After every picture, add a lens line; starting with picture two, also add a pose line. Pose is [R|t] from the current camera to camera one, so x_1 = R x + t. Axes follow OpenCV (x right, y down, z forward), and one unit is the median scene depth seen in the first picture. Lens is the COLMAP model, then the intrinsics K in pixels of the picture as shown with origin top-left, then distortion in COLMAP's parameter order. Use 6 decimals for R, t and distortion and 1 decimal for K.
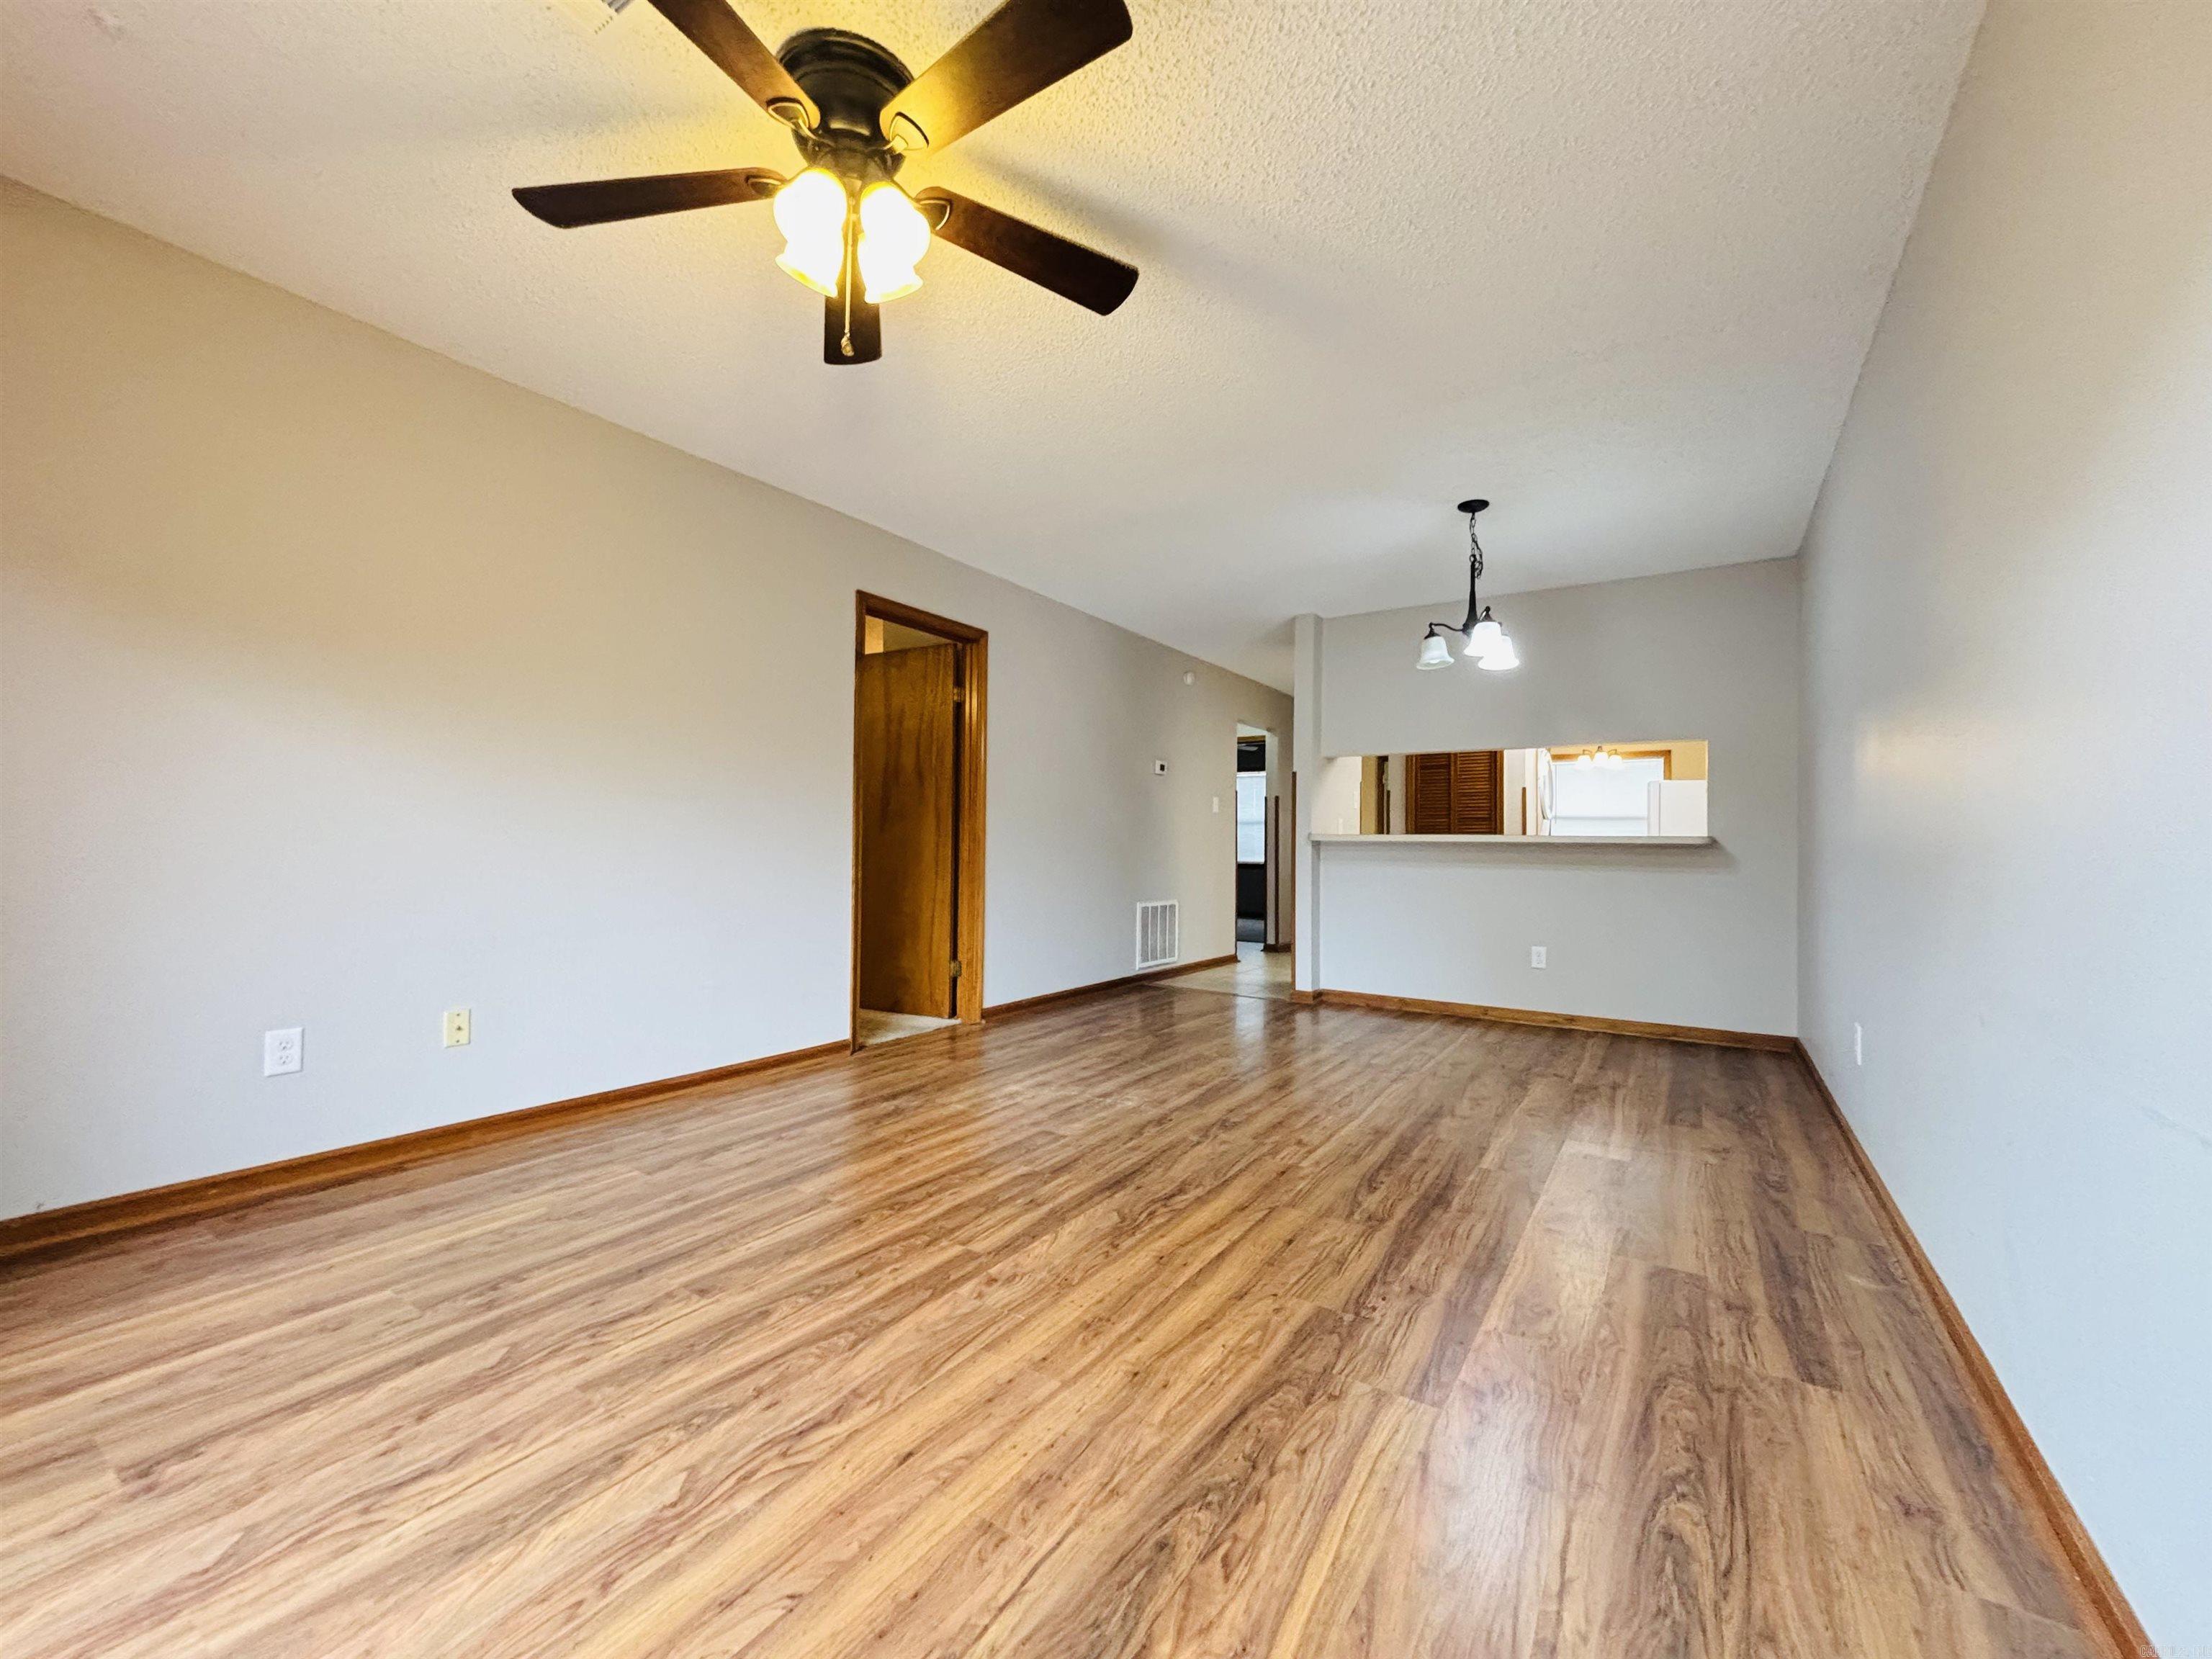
lens RADIAL K [[897.5, 0, 1108.9], [0, 897.5, 844.6], [0, 0, 1]] dist [-0.000294, -0.000677]
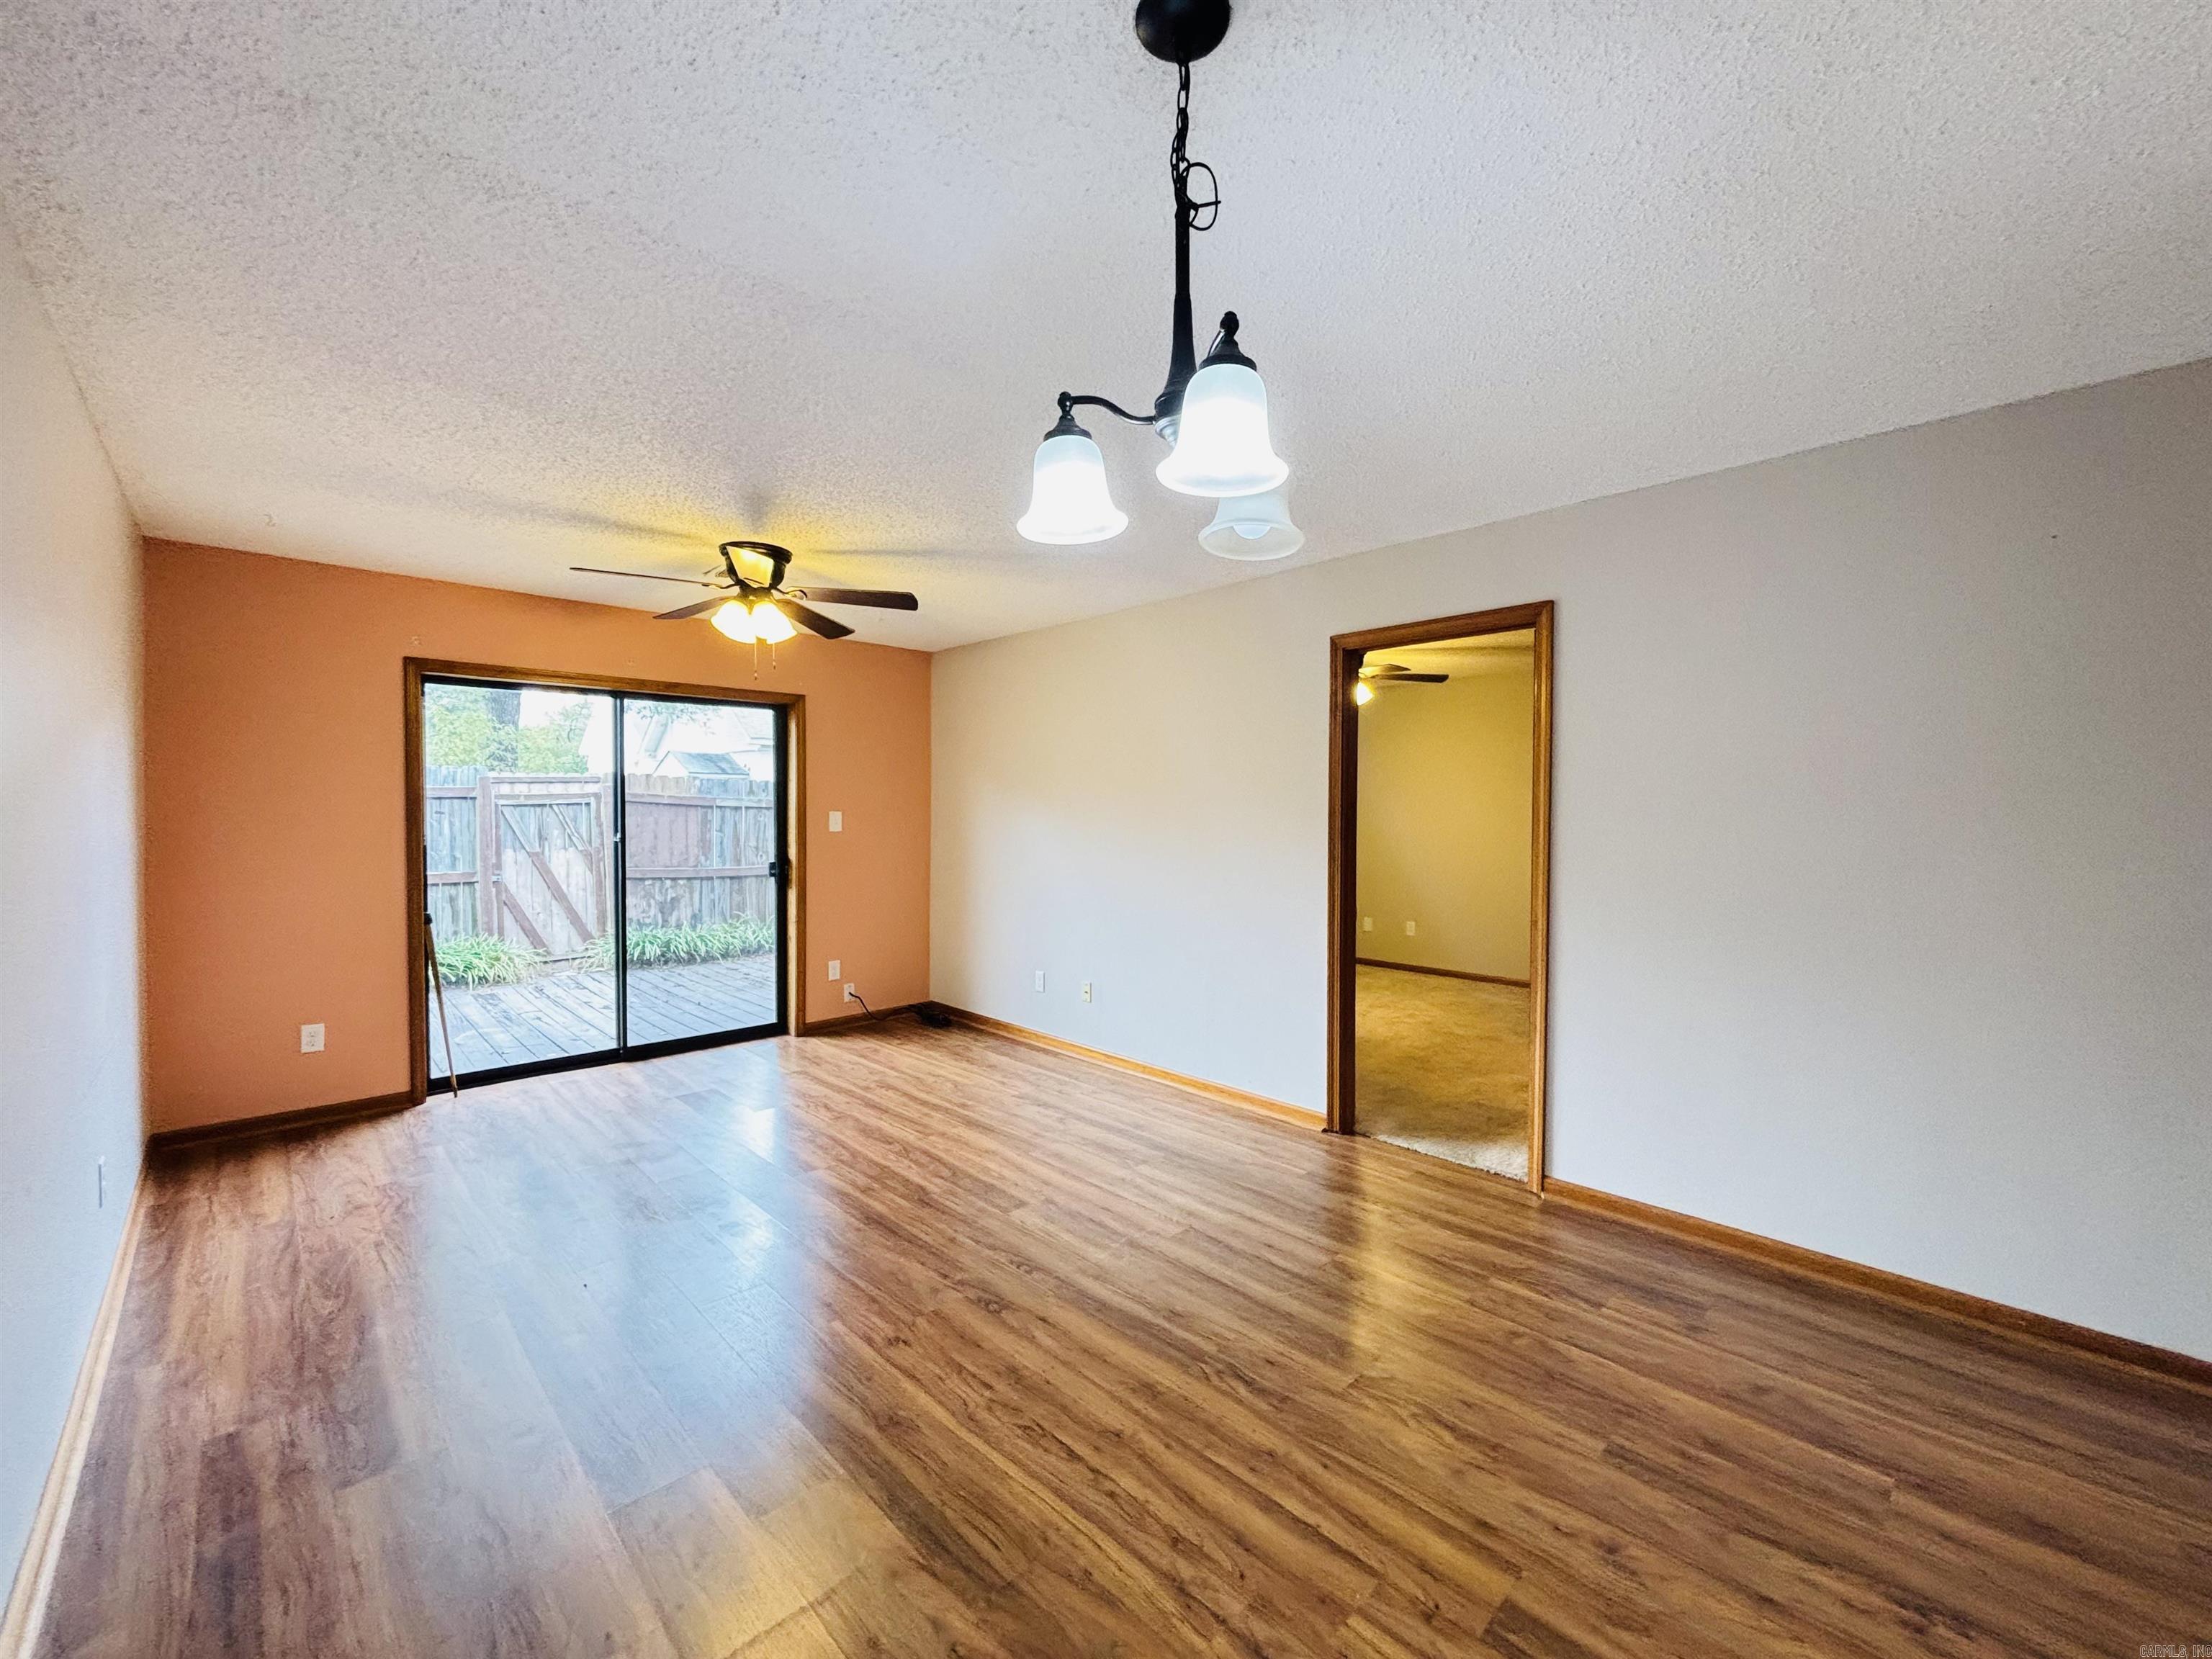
lens RADIAL K [[897.5, 0, 1090.5], [0, 897.5, 832.1], [0, 0, 1]] dist [-0.000294, -0.000677]
pose [[-0.233441, 0.015384, -0.972249, 1.181387], [0.000040, 0.999875, 0.015811, -0.164677], [0.972371, 0.003652, -0.233412, 1.699328]]
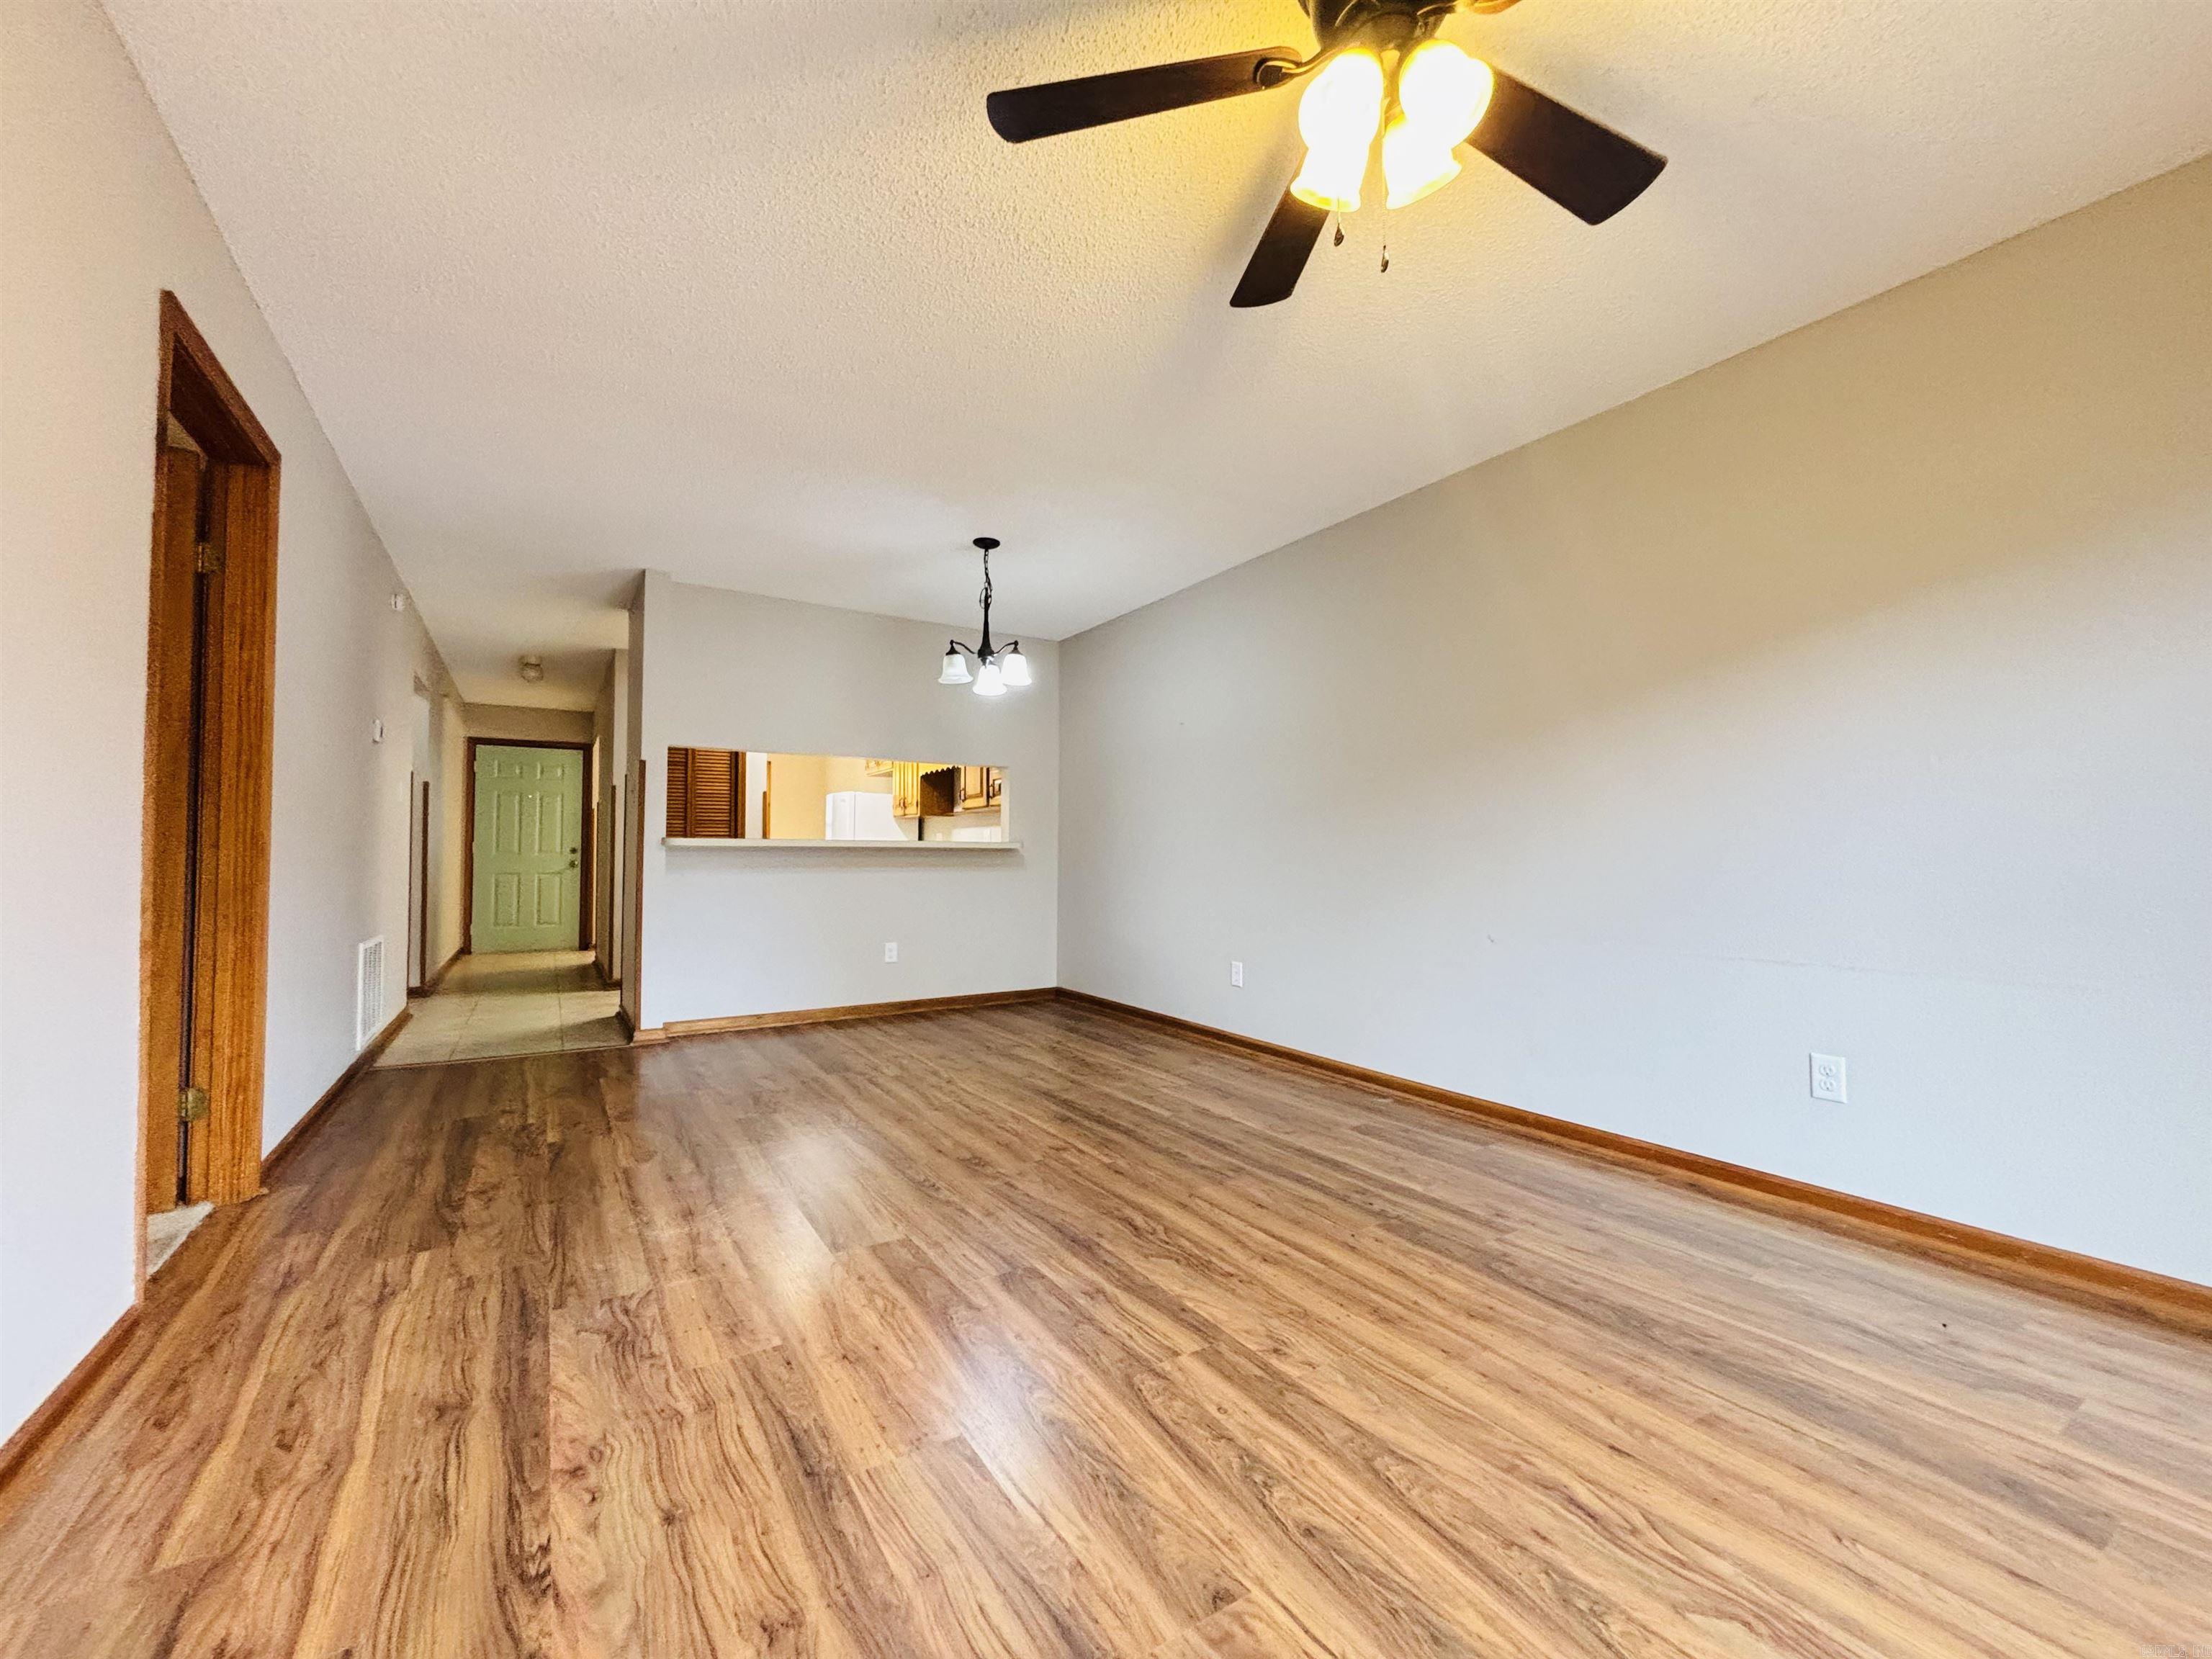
lens RADIAL K [[897.5, 0, 1106.7], [0, 897.5, 812.1], [0, 0, 1]] dist [-0.000294, -0.000677]
pose [[0.408771, 0.032910, 0.912044, -0.873007], [0.001354, 0.999327, -0.036666, -0.009755], [-0.912636, 0.016222, 0.408451, 0.672671]]
